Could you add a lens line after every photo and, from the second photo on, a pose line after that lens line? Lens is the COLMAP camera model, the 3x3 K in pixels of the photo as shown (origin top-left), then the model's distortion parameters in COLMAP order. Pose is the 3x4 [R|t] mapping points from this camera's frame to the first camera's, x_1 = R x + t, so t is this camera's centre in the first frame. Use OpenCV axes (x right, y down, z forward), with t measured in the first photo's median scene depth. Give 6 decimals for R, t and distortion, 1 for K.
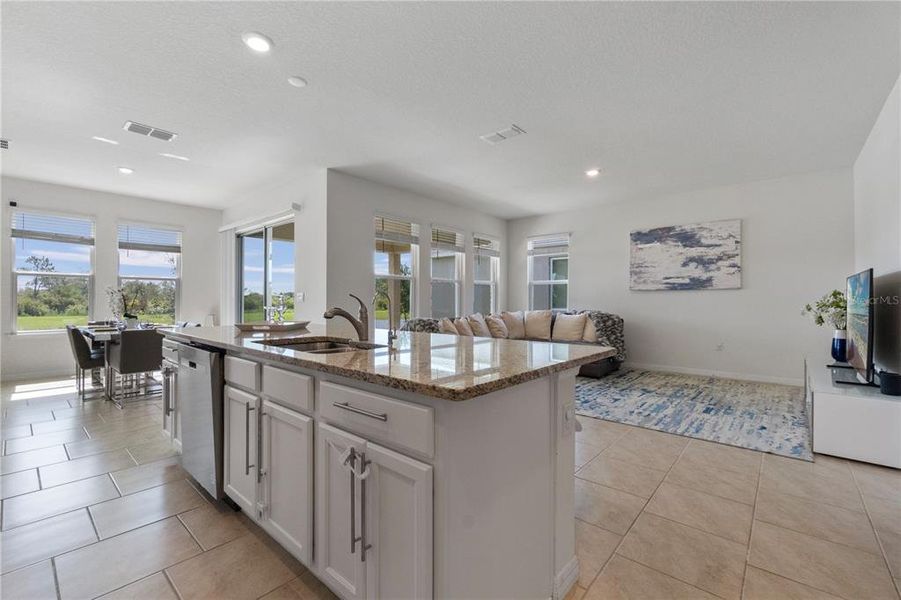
lens RADIAL K [[388.3, 0, 450.4], [0, 388.3, 300.9], [0, 0, 1]] dist [-0.003282, -0.000819]
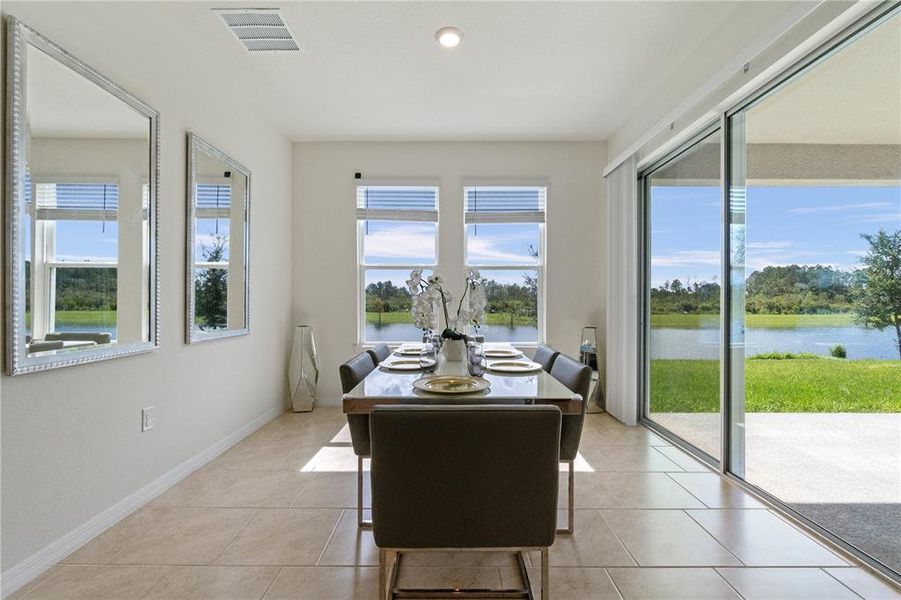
lens RADIAL K [[388.3, 0, 445.2], [0, 388.3, 298.6], [0, 0, 1]] dist [-0.003282, -0.000819]
pose [[0.648165, -0.006097, -0.761475, -0.431407], [0.004250, 0.999981, -0.004389, -0.003468], [0.761488, -0.000391, 0.648179, 0.624324]]
